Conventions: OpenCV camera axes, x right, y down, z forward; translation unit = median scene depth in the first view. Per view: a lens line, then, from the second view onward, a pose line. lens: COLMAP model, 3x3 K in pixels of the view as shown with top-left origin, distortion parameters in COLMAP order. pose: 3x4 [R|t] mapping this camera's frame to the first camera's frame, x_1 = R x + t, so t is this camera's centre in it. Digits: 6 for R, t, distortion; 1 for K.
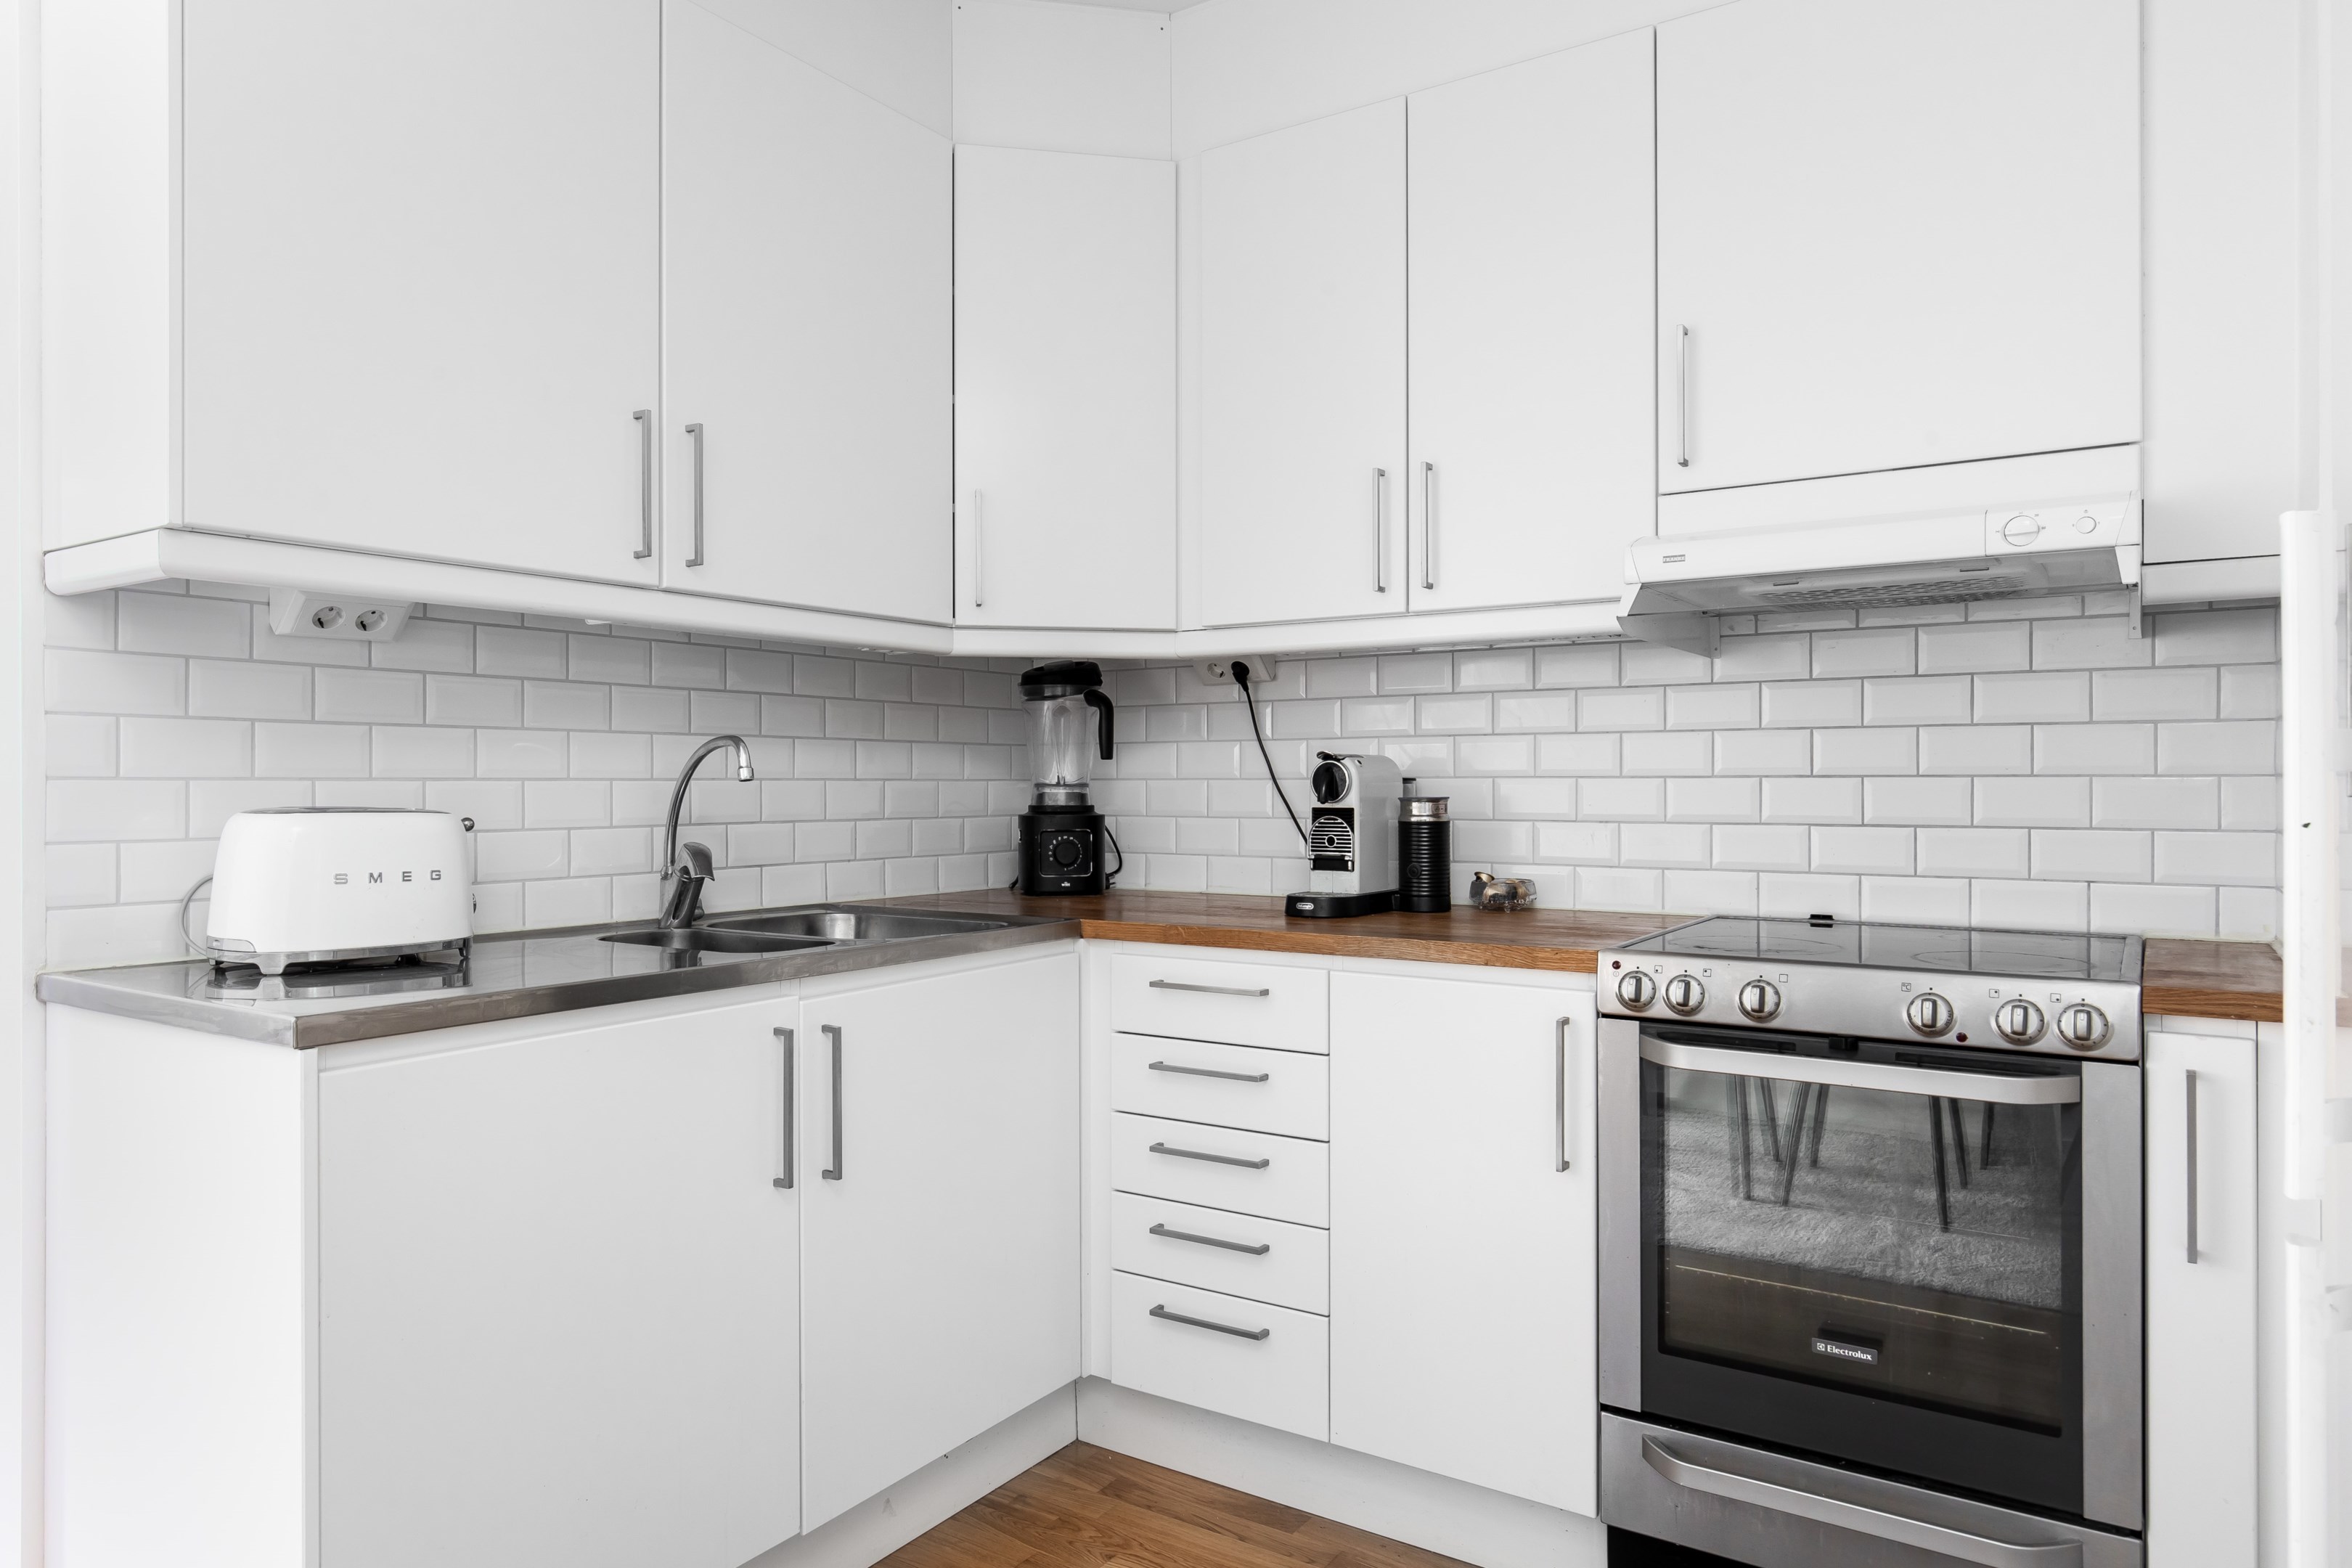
lens RADIAL K [[1463.6, 0, 1171.9], [0, 1463.6, 776.6], [0, 0, 1]] dist [-0.004278, -0.001784]
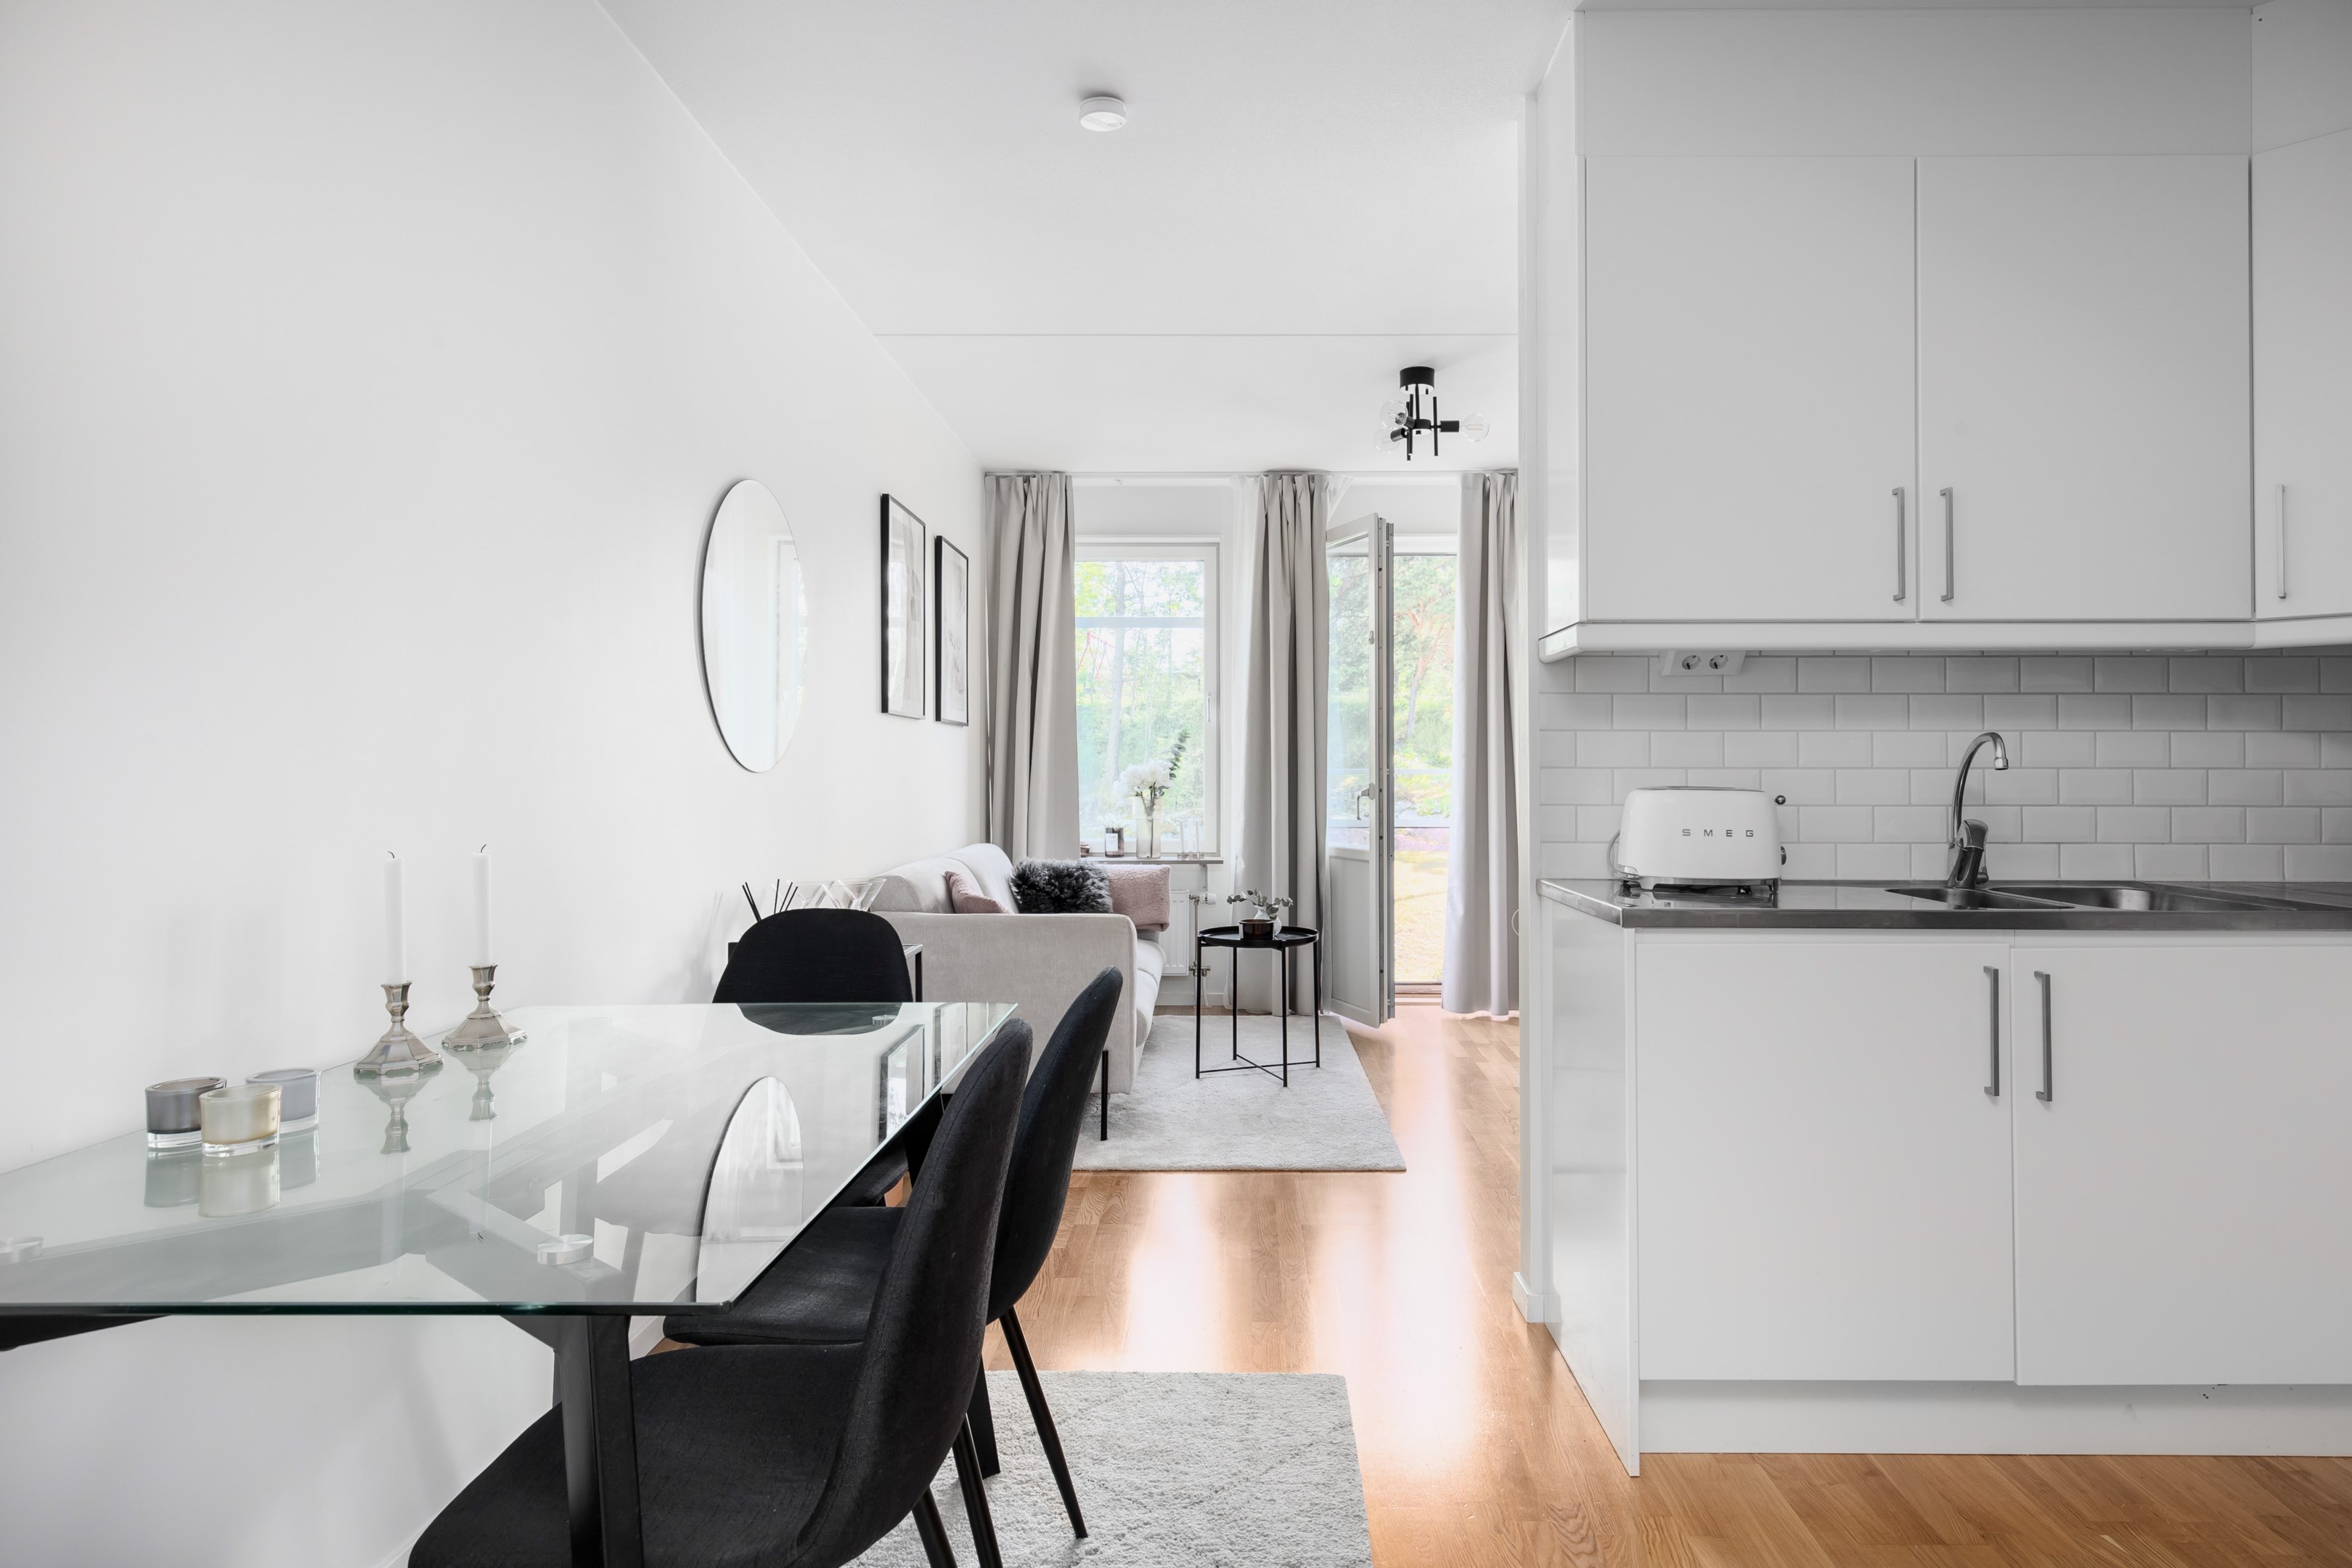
lens RADIAL K [[1271.1, 0, 1185.5], [0, 1271.1, 779.4], [0, 0, 1]] dist [0.004029, -0.001716]
pose [[0.515368, 0.008223, -0.856930, 0.254672], [0.001981, 0.999940, 0.010786, -0.001683], [0.856967, -0.007256, 0.515321, -0.123613]]
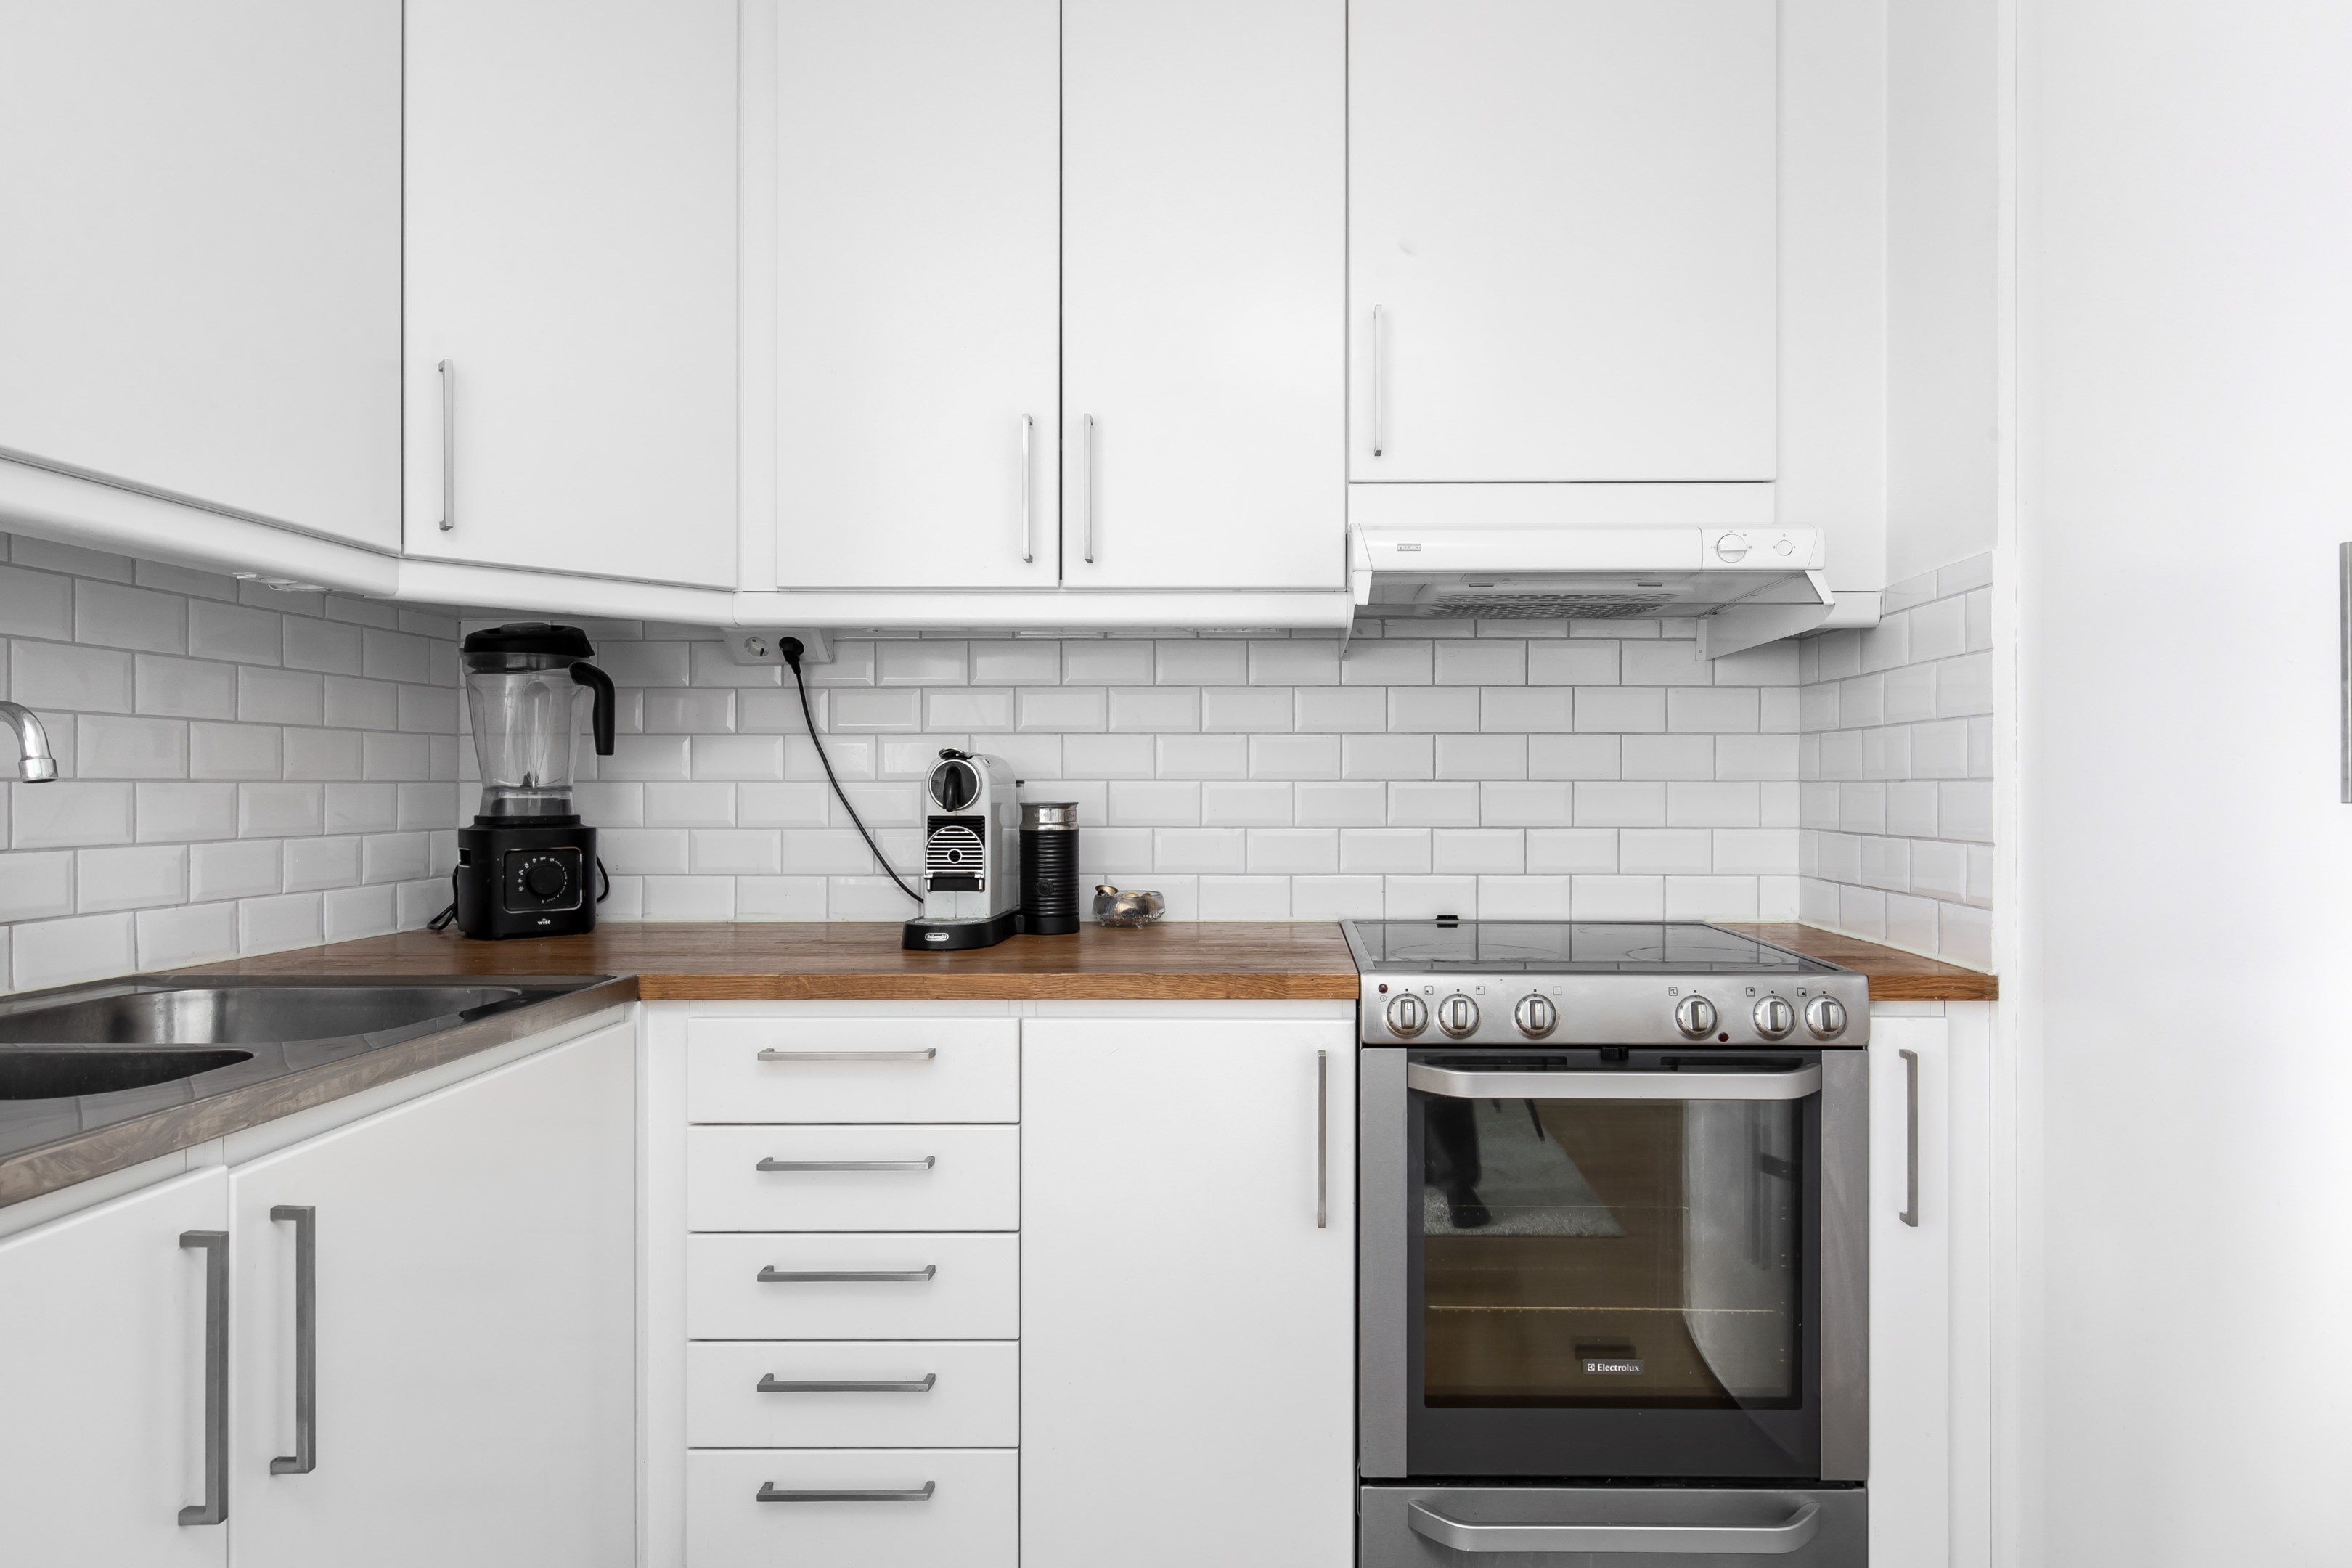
lens RADIAL K [[1271.1, 0, 1185.5], [0, 1271.1, 779.4], [0, 0, 1]] dist [0.004029, -0.001716]
pose [[0.832901, 0.003612, 0.553411, -0.184884], [-0.003931, 0.999992, -0.000611, 0.000257], [-0.553409, -0.001666, 0.832908, 0.327045]]
